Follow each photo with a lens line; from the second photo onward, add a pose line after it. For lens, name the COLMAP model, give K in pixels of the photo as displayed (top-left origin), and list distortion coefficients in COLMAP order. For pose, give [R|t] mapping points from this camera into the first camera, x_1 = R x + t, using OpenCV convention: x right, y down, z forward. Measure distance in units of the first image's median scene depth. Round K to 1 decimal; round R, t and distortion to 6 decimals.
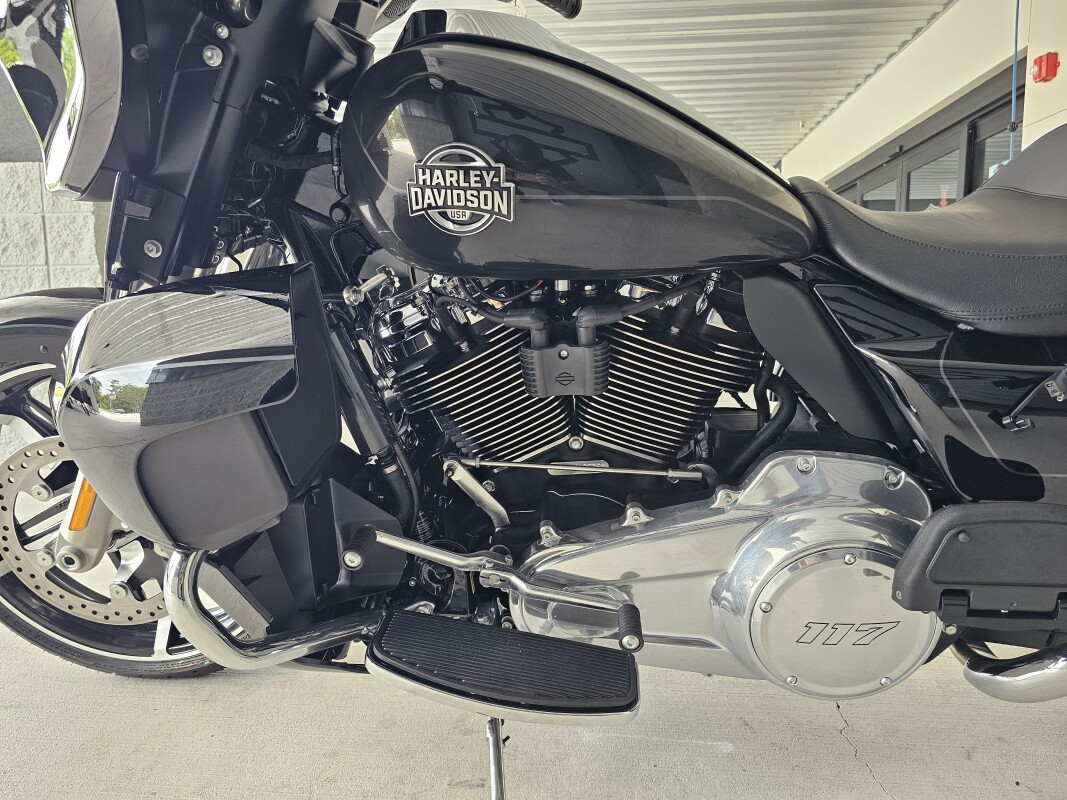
lens RADIAL K [[723.1, 0, 533.5], [0, 723.1, 400.0], [0, 0, 1]] dist [0.029262, -0.032050]
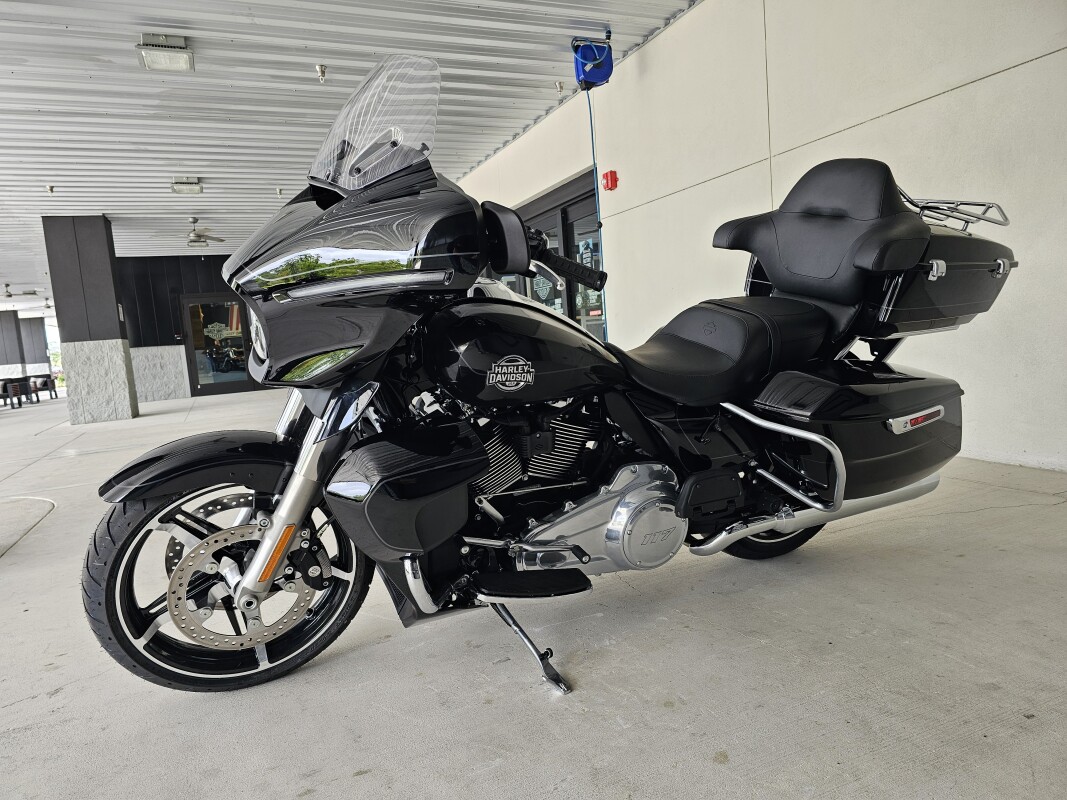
lens RADIAL K [[715.9, 0, 532.9], [0, 715.9, 409.3], [0, 0, 1]] dist [0.028895, -0.030473]
pose [[0.866947, -0.118404, 0.484132, -0.938027], [0.133659, 0.991023, 0.003028, -0.142695], [-0.480144, 0.062083, 0.874990, -0.819316]]
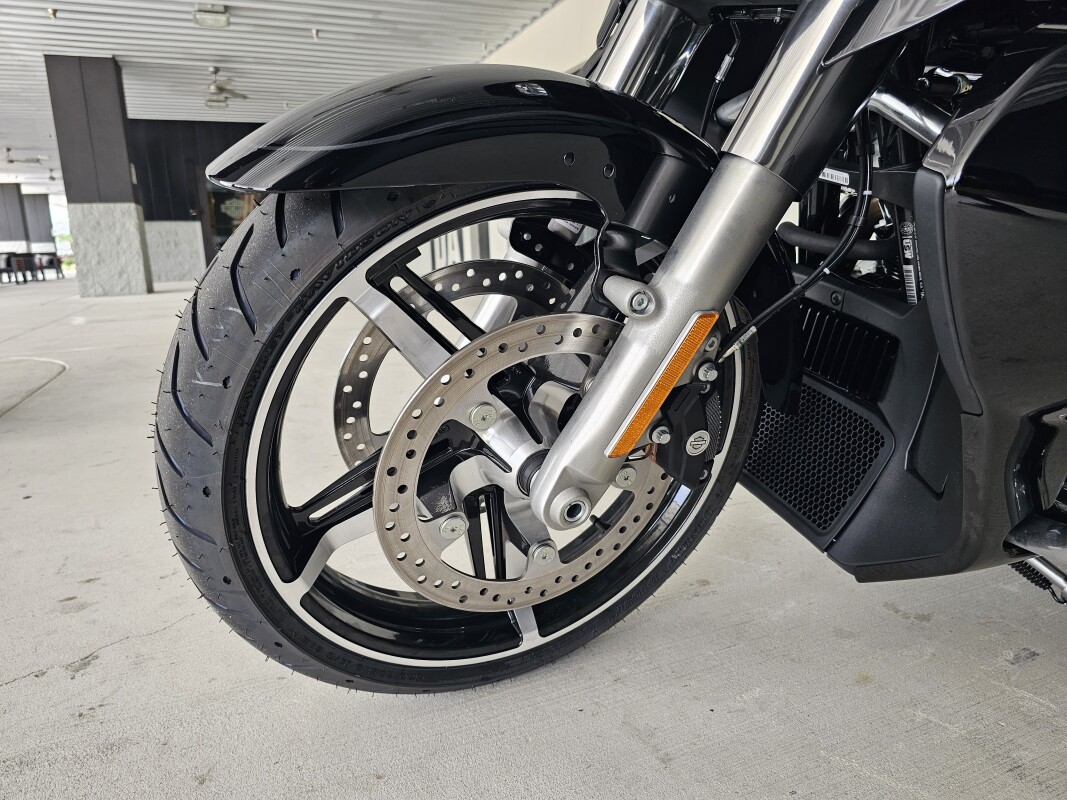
lens RADIAL K [[723.1, 0, 533.5], [0, 723.1, 400.0], [0, 0, 1]] dist [0.029262, -0.032050]
pose [[0.878478, -0.124910, 0.461166, -1.092374], [0.084061, 0.990571, 0.108176, 0.062937], [-0.470331, -0.056264, 0.880695, 0.541410]]
